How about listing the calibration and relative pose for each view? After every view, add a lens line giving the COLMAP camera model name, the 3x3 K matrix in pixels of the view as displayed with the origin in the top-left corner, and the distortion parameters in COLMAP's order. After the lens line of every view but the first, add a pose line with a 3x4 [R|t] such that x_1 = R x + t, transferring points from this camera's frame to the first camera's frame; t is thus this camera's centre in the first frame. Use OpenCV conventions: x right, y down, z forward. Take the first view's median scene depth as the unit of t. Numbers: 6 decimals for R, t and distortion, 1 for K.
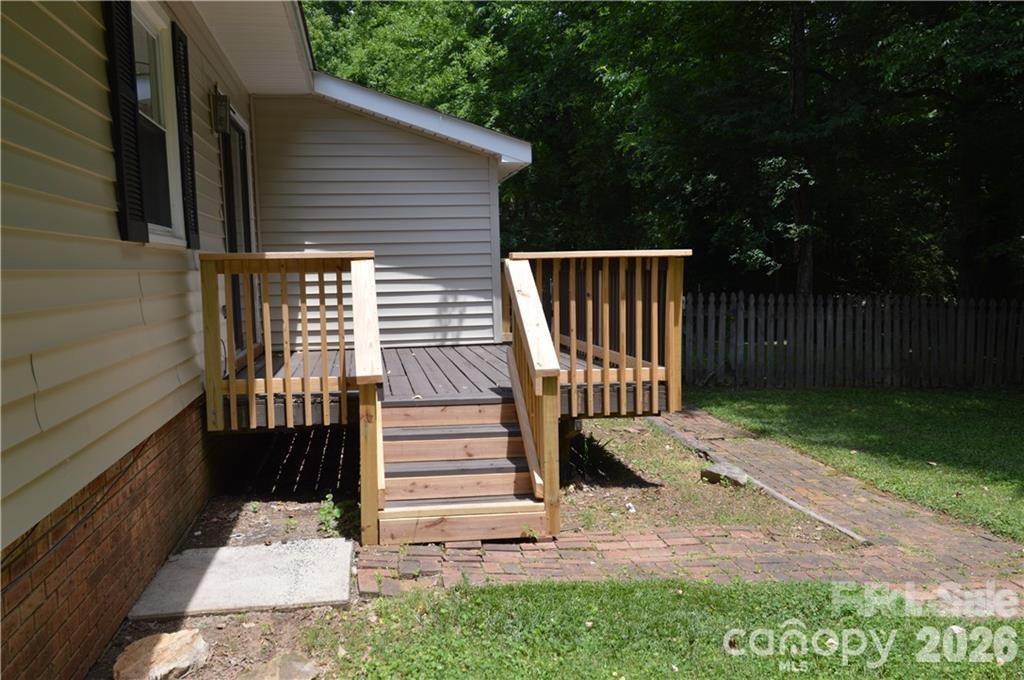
lens RADIAL K [[903.3, 0, 512.0], [0, 903.3, 340.0], [0, 0, 1]] dist [0.013160, 0.006872]
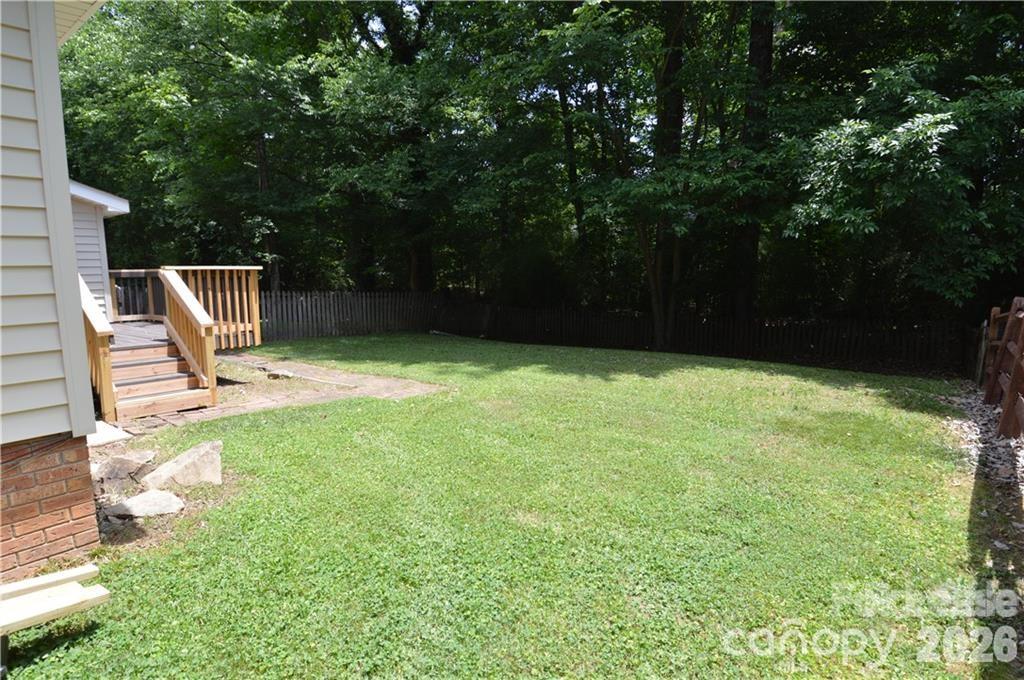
lens RADIAL K [[537.4, 0, 506.5], [0, 537.4, 335.2], [0, 0, 1]] dist [0.034948, -0.044177]
pose [[0.728344, -0.067751, 0.681854, -0.226103], [0.052305, 0.997694, 0.043262, 0.030508], [-0.683212, 0.004155, 0.730208, -0.268889]]
